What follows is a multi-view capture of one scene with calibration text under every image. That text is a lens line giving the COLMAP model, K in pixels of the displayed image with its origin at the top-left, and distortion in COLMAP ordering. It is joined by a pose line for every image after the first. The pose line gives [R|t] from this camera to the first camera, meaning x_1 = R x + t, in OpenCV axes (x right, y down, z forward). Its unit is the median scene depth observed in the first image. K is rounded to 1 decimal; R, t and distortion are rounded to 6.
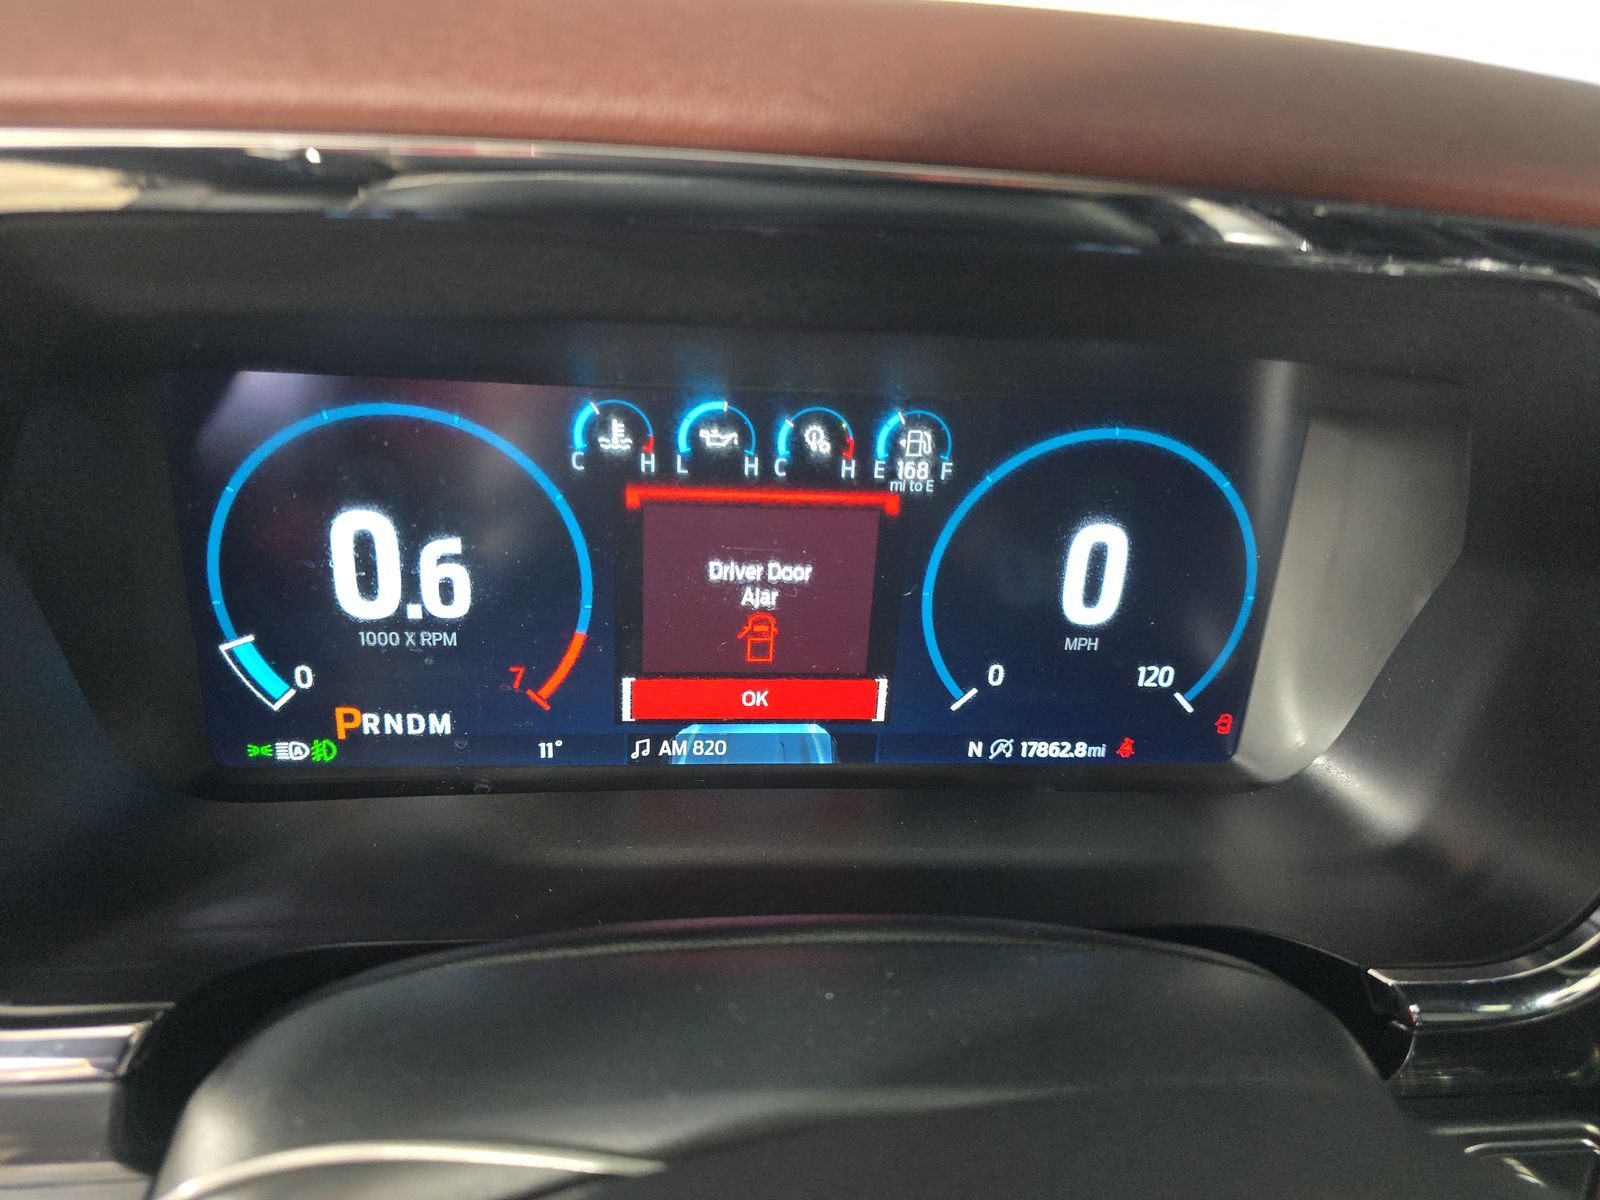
lens RADIAL K [[1093.6, 0, 803.9], [0, 1093.6, 587.7], [0, 0, 1]] dist [0.048588, -0.025177]
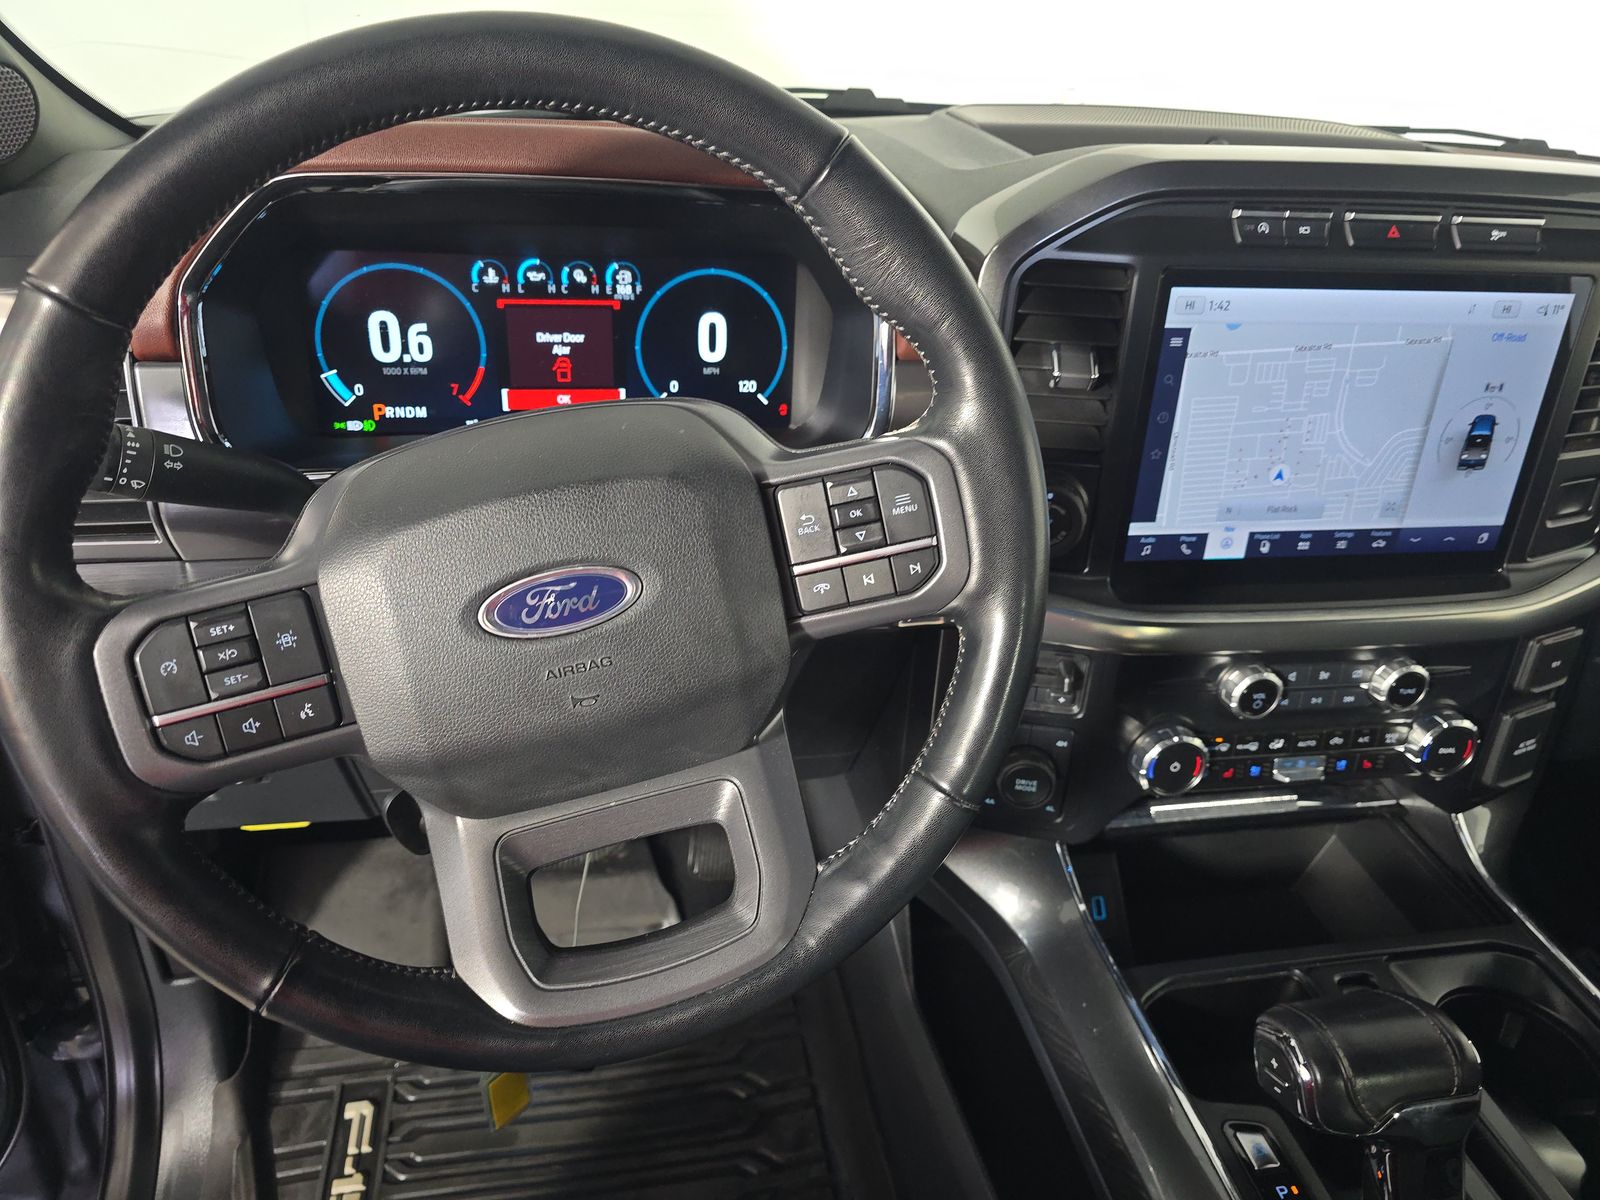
lens RADIAL K [[1093.6, 0, 797.1], [0, 1093.6, 593.6], [0, 0, 1]] dist [0.048588, -0.025177]
pose [[0.997091, -0.044350, 0.061988, 0.290535], [0.039312, 0.995999, 0.080252, 0.357713], [-0.065299, -0.077581, 0.994845, -1.369487]]
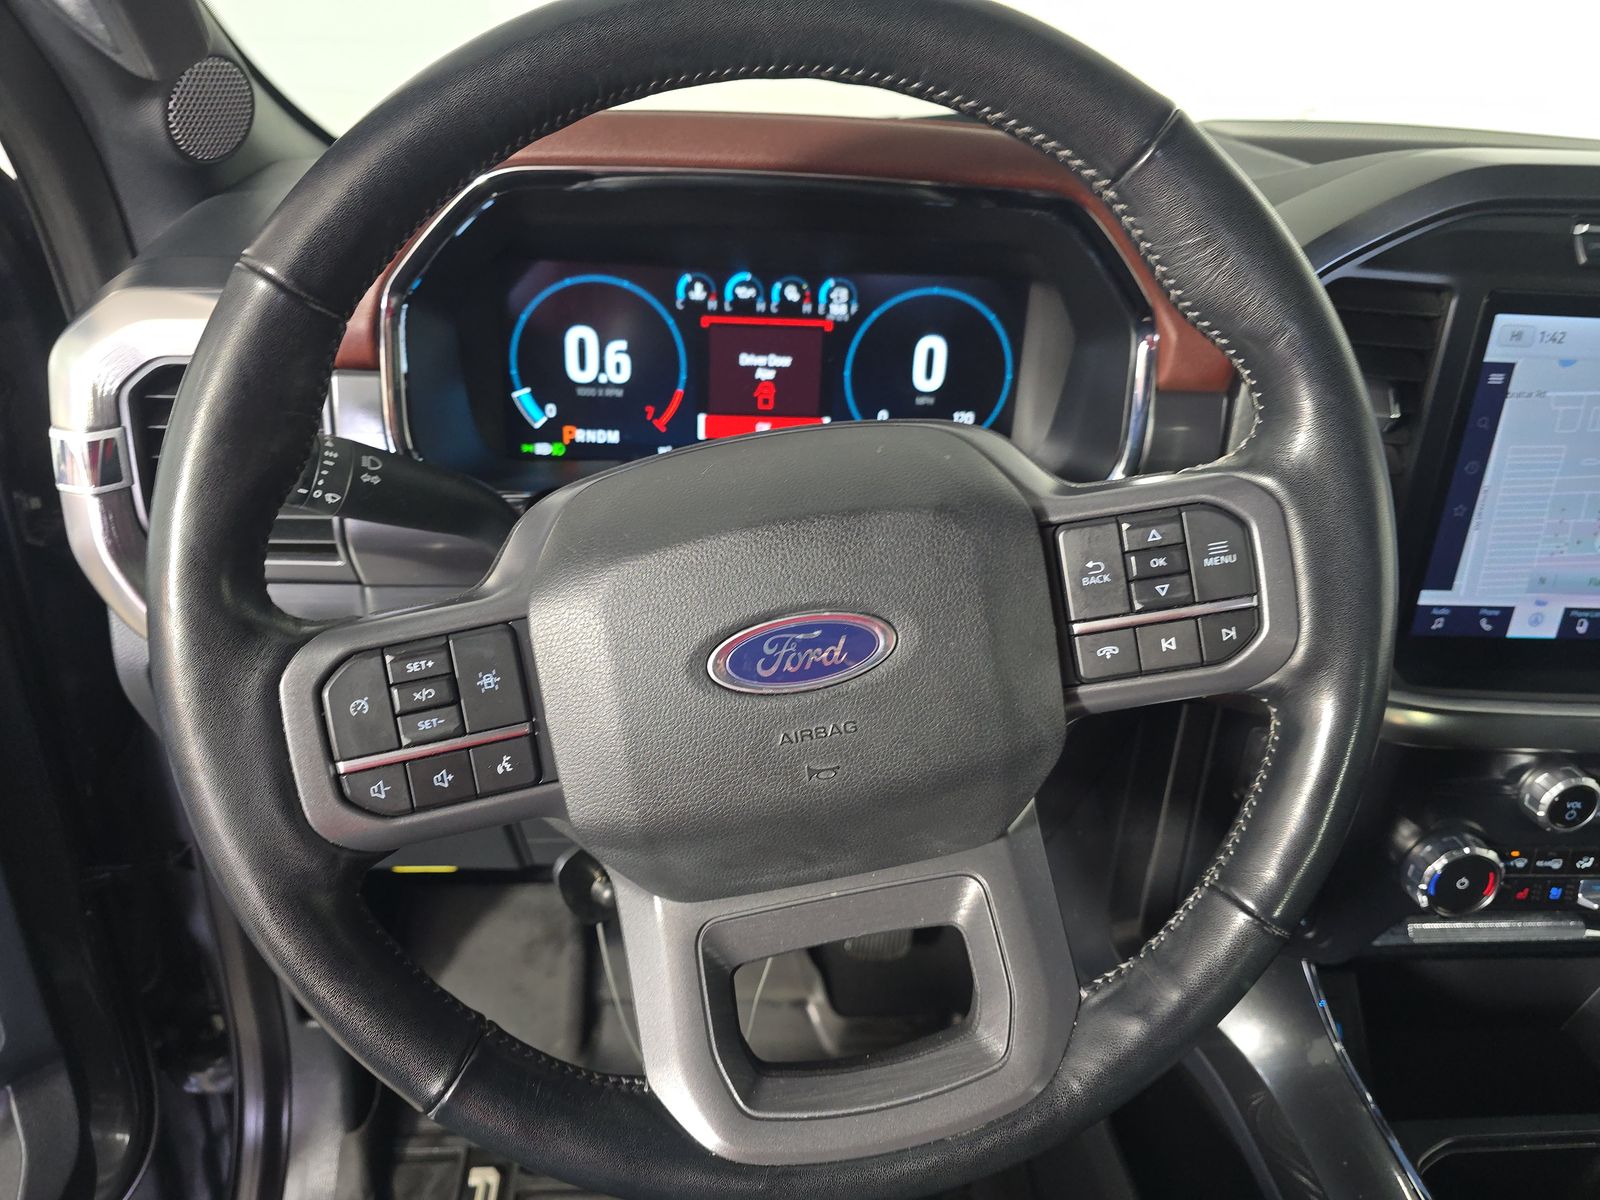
lens RADIAL K [[1093.6, 0, 802.0], [0, 1093.6, 590.7], [0, 0, 1]] dist [0.048588, -0.025177]
pose [[0.999322, 0.004110, -0.036589, 0.109378], [-0.002981, 0.999519, 0.030855, 0.366216], [0.036698, -0.030725, 0.998854, -1.116283]]
